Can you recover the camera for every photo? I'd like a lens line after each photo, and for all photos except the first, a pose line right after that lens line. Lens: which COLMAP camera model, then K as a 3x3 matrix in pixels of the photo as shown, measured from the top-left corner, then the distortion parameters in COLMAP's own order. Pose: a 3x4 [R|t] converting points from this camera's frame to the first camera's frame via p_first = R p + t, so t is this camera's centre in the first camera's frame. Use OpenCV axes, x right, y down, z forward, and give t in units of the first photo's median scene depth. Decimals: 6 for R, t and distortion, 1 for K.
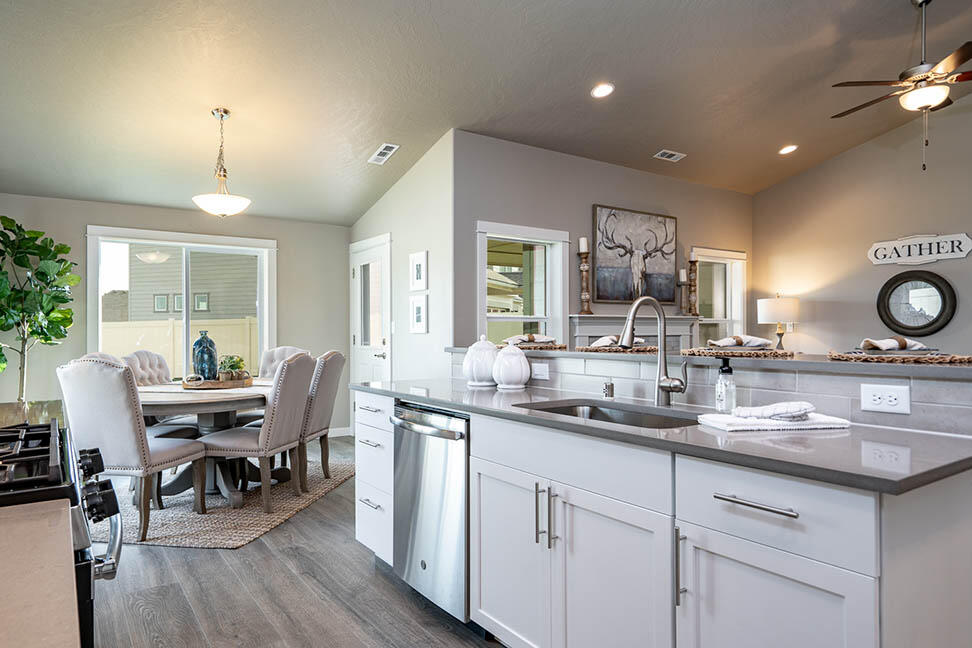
lens RADIAL K [[605.3, 0, 480.0], [0, 605.3, 330.3], [0, 0, 1]] dist [0.007320, 0.002014]
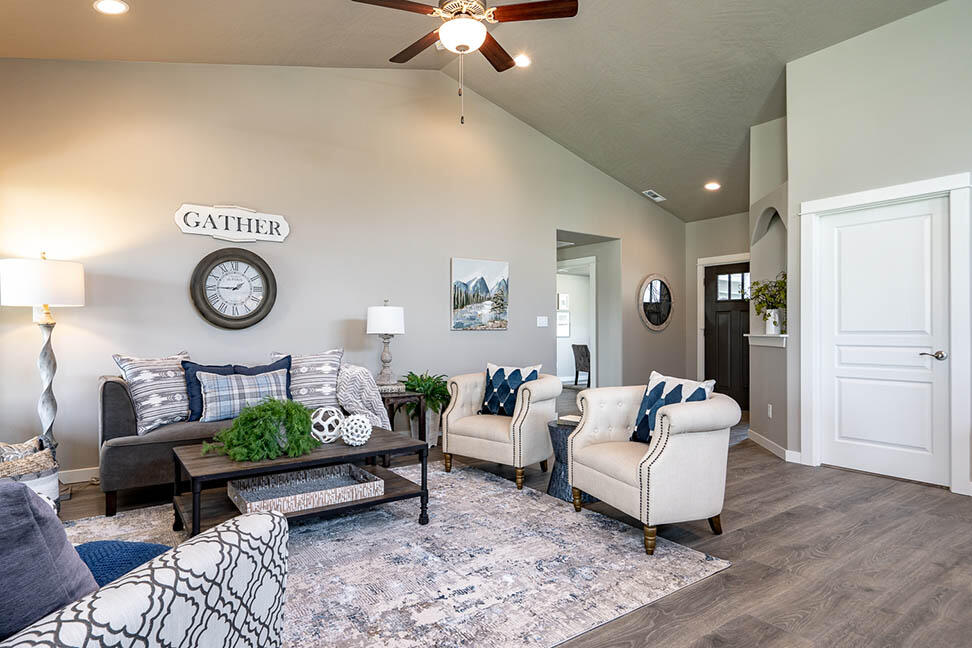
lens RADIAL K [[546.4, 0, 452.2], [0, 546.4, 330.8], [0, 0, 1]] dist [0.015961, -0.000547]
pose [[-0.005120, -0.005417, 0.999972, -0.026261], [-0.003830, 0.999978, 0.005398, 0.007614], [-0.999980, -0.003802, -0.005141, 0.726570]]
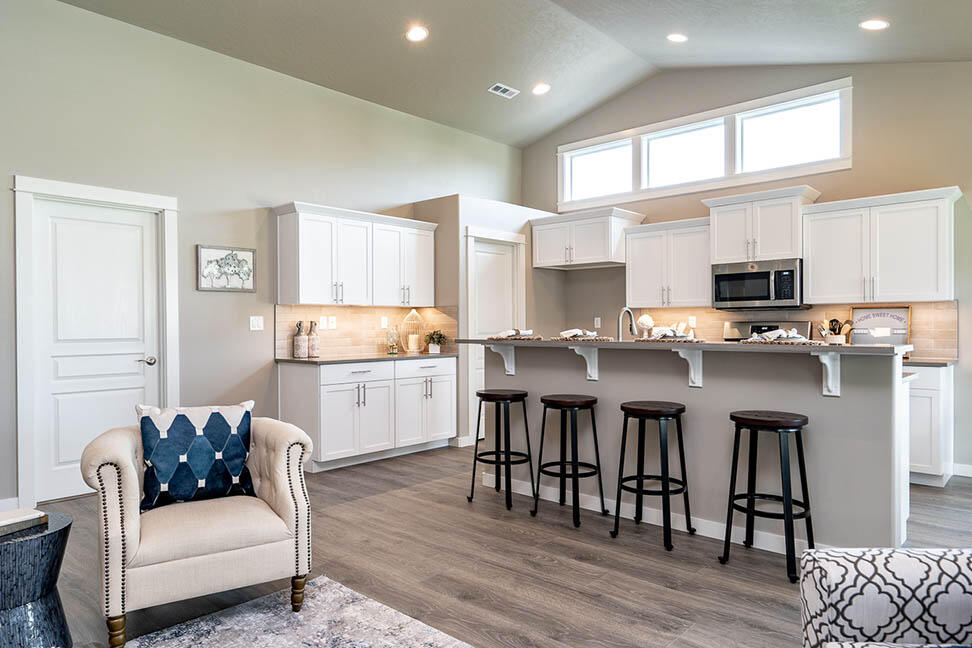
lens RADIAL K [[632.8, 0, 482.2], [0, 632.8, 328.6], [0, 0, 1]] dist [0.003196, 0.001399]
pose [[-0.976153, 0.007452, -0.216956, 0.389328], [0.007870, 0.999968, -0.001062, 0.001793], [0.216941, -0.002745, -0.976181, 1.013347]]
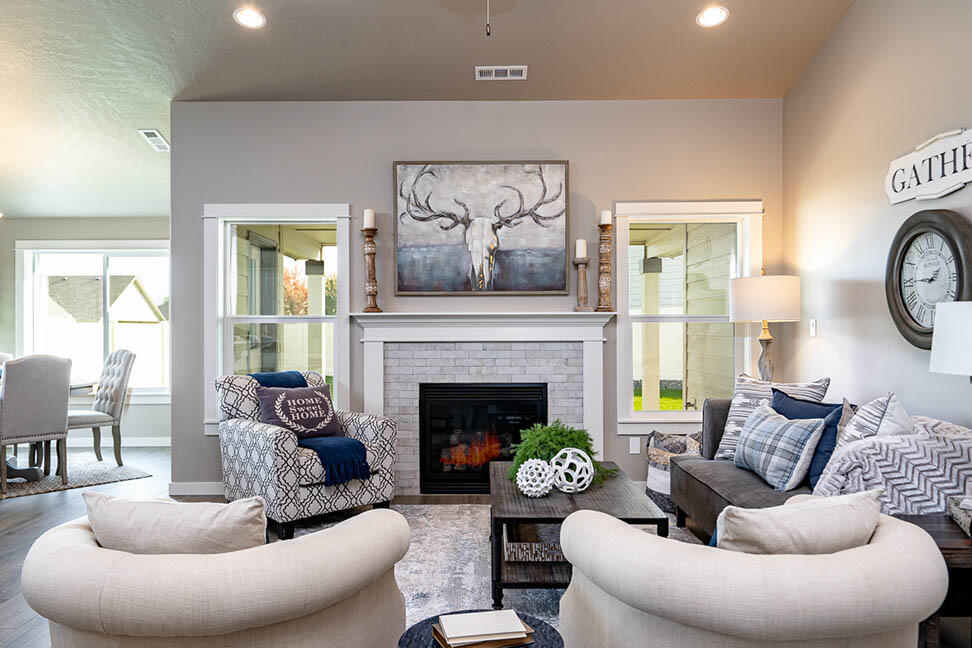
lens RADIAL K [[707.2, 0, 486.0], [0, 707.2, 329.4], [0, 0, 1]] dist [0.007907, 0.002721]
pose [[0.821014, 0.002281, -0.570904, 0.762686], [0.002204, 0.999972, 0.007165, -0.010967], [0.570904, -0.007141, 0.820986, 0.355860]]
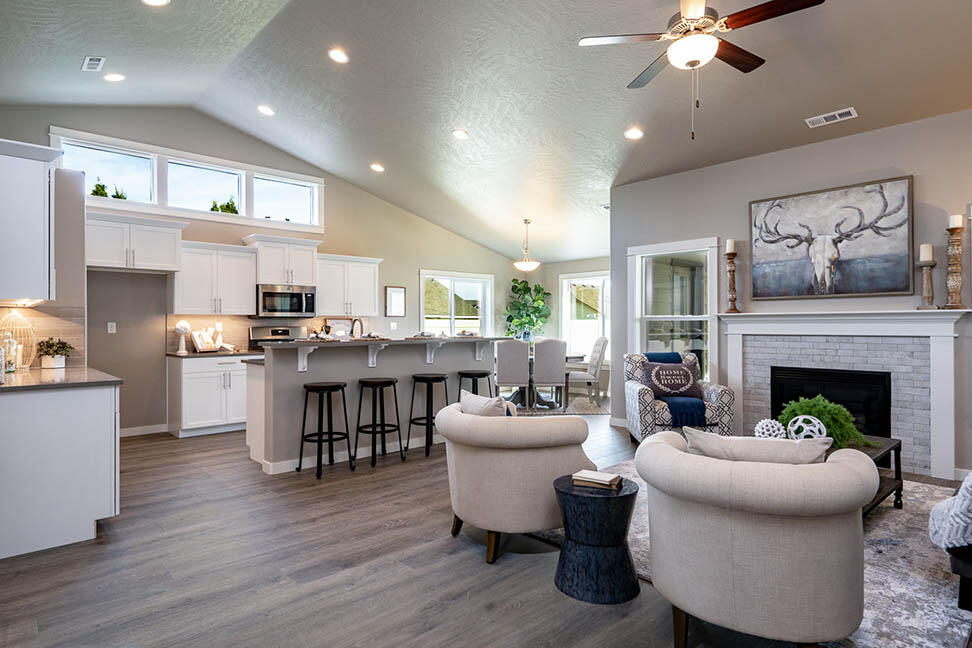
lens RADIAL K [[546.4, 0, 487.9], [0, 546.4, 319.6], [0, 0, 1]] dist [0.015961, -0.000547]
pose [[0.147649, -0.006135, -0.989021, 1.007544], [0.006883, 0.999963, -0.005175, -0.012792], [0.989016, -0.006043, 0.147686, 0.435544]]
